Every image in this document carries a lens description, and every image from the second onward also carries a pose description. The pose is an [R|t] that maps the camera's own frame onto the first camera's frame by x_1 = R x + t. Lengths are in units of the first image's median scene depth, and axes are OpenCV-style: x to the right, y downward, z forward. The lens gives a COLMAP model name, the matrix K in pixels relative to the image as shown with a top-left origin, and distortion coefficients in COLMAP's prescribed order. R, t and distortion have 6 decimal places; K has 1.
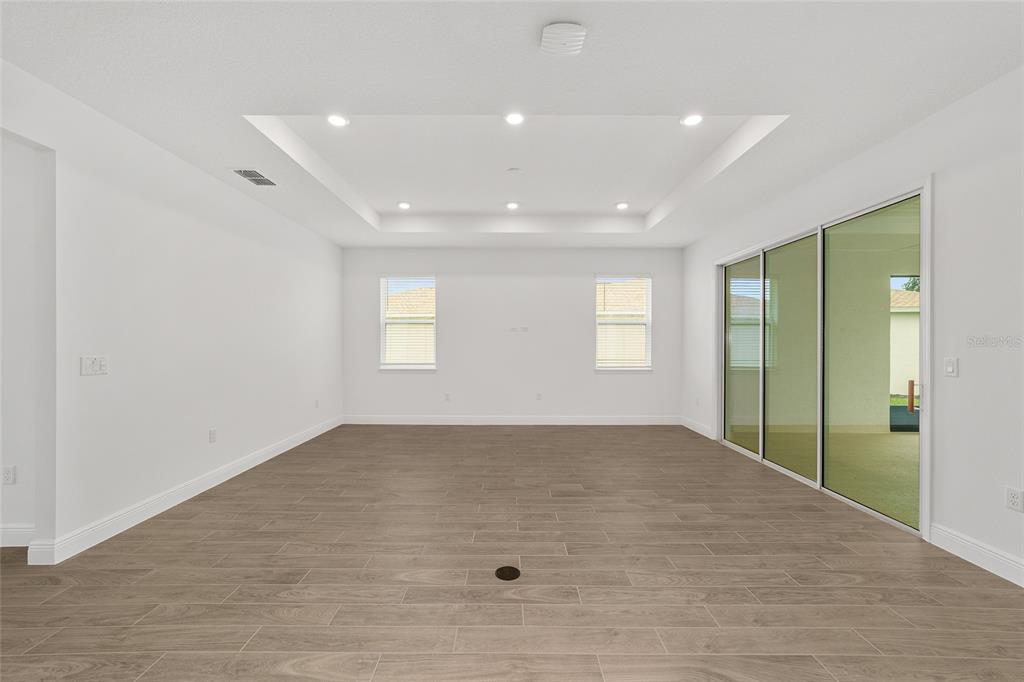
lens RADIAL K [[394.2, 0, 508.1], [0, 394.2, 341.3], [0, 0, 1]] dist [-0.006997, 0.003348]
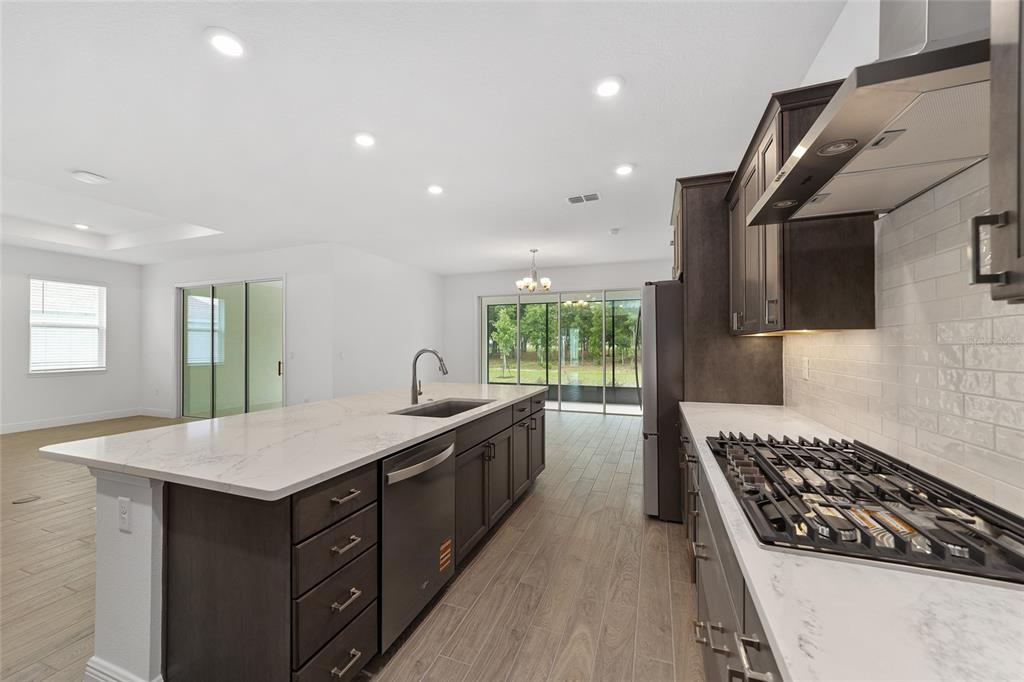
lens RADIAL K [[394.2, 0, 502.7], [0, 394.2, 341.3], [0, 0, 1]] dist [-0.006997, 0.003348]
pose [[0.360483, 0.008493, 0.932727, -0.321517], [0.001209, 0.999953, -0.009572, 0.004297], [-0.932765, 0.004579, 0.360456, -0.536317]]
